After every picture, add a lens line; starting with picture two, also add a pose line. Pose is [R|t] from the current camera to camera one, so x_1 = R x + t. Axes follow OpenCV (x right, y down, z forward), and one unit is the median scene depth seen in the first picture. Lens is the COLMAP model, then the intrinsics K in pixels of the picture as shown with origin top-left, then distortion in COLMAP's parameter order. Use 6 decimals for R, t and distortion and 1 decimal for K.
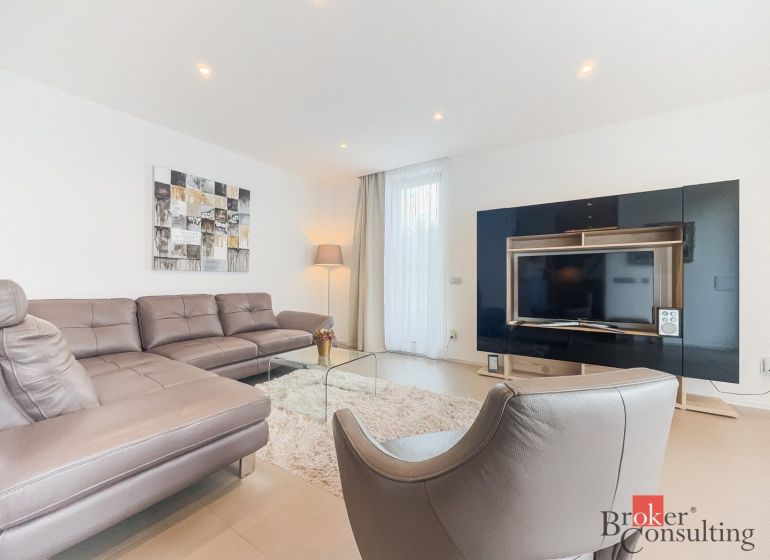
lens RADIAL K [[314.1, 0, 385.0], [0, 314.1, 280.0], [0, 0, 1]] dist [0.000713, 0.000028]
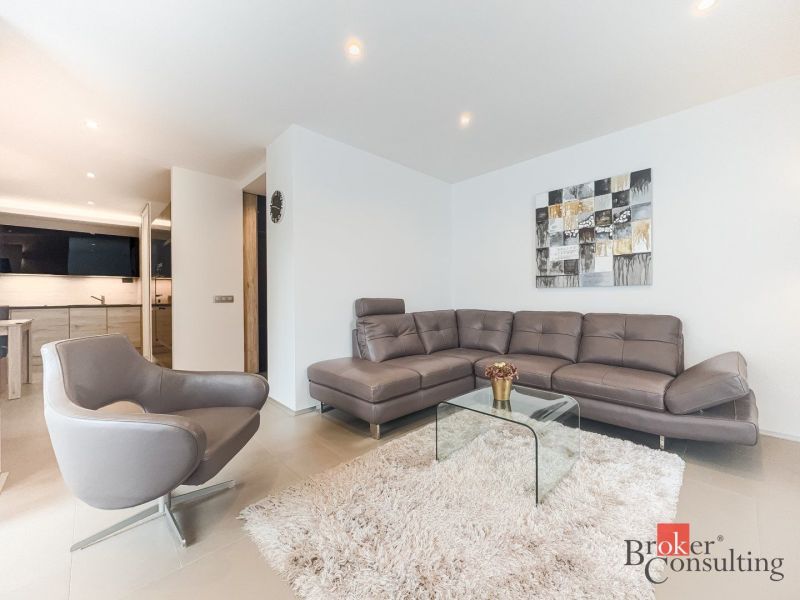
lens RADIAL K [[328.3, 0, 400.0], [0, 328.3, 300.0], [0, 0, 1]] dist [0.000218, -0.000075]
pose [[-0.230445, 0.007429, -0.973057, 0.463287], [0.008033, 0.999951, 0.005732, -0.000121], [0.973052, -0.006495, -0.230493, 0.709344]]
